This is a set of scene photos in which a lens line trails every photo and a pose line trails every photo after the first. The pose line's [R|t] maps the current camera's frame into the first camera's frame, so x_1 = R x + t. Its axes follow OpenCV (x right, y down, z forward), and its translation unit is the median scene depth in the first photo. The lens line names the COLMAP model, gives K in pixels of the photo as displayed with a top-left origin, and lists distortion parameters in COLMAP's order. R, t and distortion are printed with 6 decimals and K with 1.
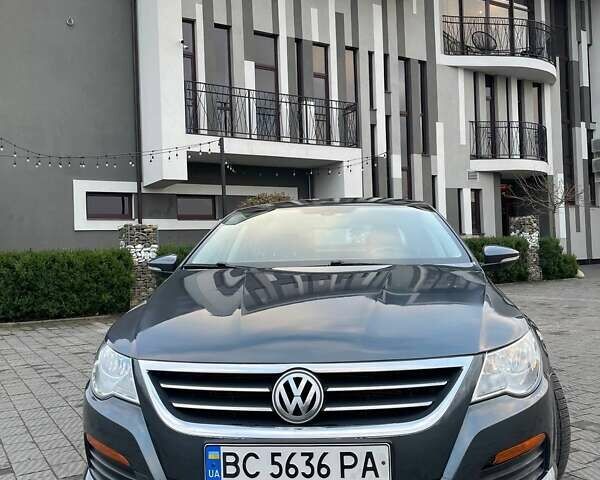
lens RADIAL K [[604.5, 0, 306.8], [0, 604.5, 239.6], [0, 0, 1]] dist [0.094806, -0.163258]
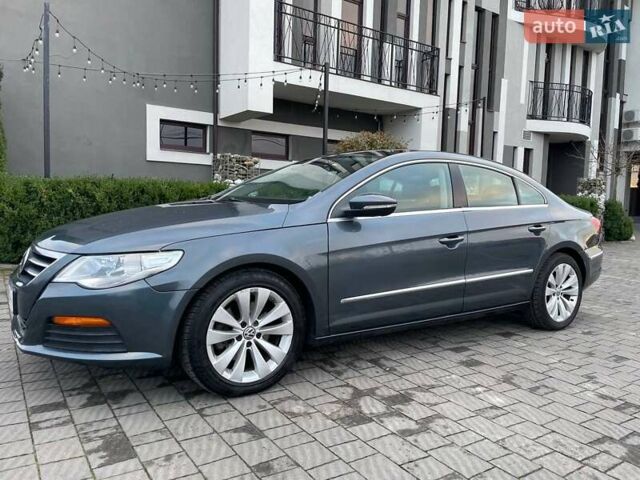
lens RADIAL K [[484.2, 0, 323.0], [0, 484.2, 235.2], [0, 0, 1]] dist [0.075753, -0.107076]
pose [[0.996843, 0.060086, 0.051899, -0.125433], [-0.064789, 0.993438, 0.094256, 0.009434], [-0.045895, -0.097321, 0.994194, 0.207773]]
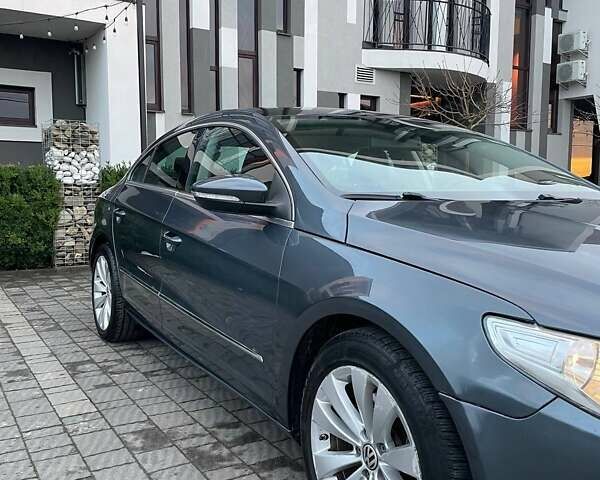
lens RADIAL K [[603.4, 0, 300.0], [0, 603.4, 240.0], [0, 0, 1]] dist [0.100432, -0.163010]
pose [[0.999222, 0.038756, 0.007235, 0.243929], [-0.039327, 0.992767, 0.113437, 0.000217], [-0.002786, -0.113633, 0.993519, 0.395249]]
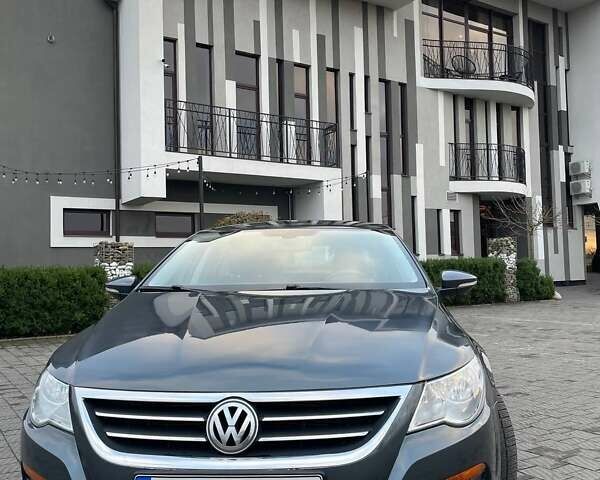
lens RADIAL K [[604.6, 0, 304.3], [0, 604.6, 238.3], [0, 0, 1]] dist [0.099510, -0.174320]
pose [[0.999709, 0.011316, 0.021311, 0.008329], [-0.010638, 0.999442, -0.031657, -0.001790], [-0.021658, 0.031421, 0.999272, -0.000047]]
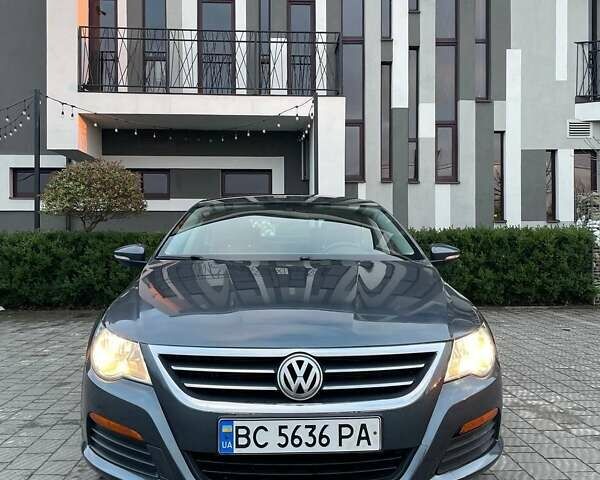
lens RADIAL K [[604.6, 0, 304.3], [0, 604.6, 238.3], [0, 0, 1]] dist [0.099510, -0.174320]
pose [[0.880894, 0.028230, -0.472471, 0.386803], [-0.015165, 0.999391, 0.031438, -0.008182], [0.473071, -0.020529, 0.880785, 0.358588]]
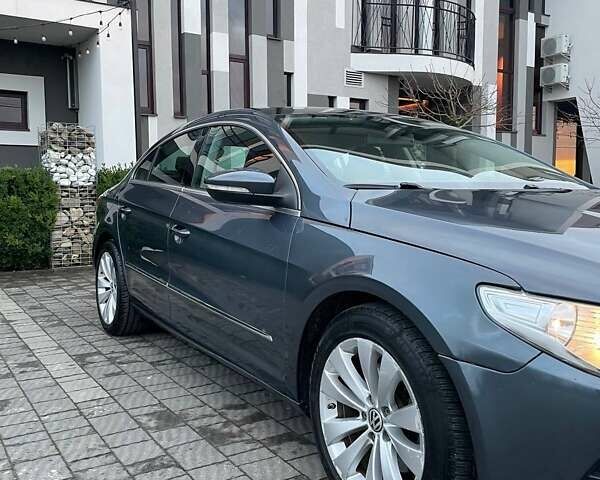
lens RADIAL K [[604.6, 0, 304.3], [0, 604.6, 238.3], [0, 0, 1]] dist [0.099510, -0.174320]
pose [[0.999060, 0.028522, 0.032630, 0.239995], [-0.031741, 0.994194, 0.102814, 0.003053], [-0.029508, -0.103753, 0.994165, 0.384489]]
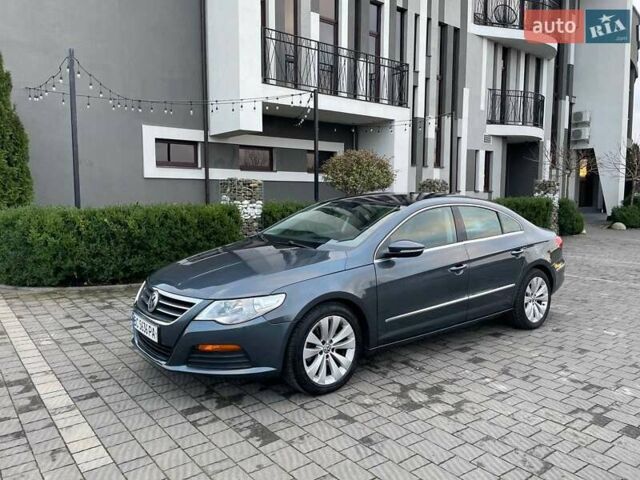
lens RADIAL K [[483.7, 0, 316.8], [0, 483.7, 235.8], [0, 0, 1]] dist [0.080236, -0.115346]
pose [[0.992362, 0.026124, 0.120565, -0.169204], [-0.039287, 0.993360, 0.108132, -0.015181], [-0.116940, -0.112042, 0.986799, 0.156058]]
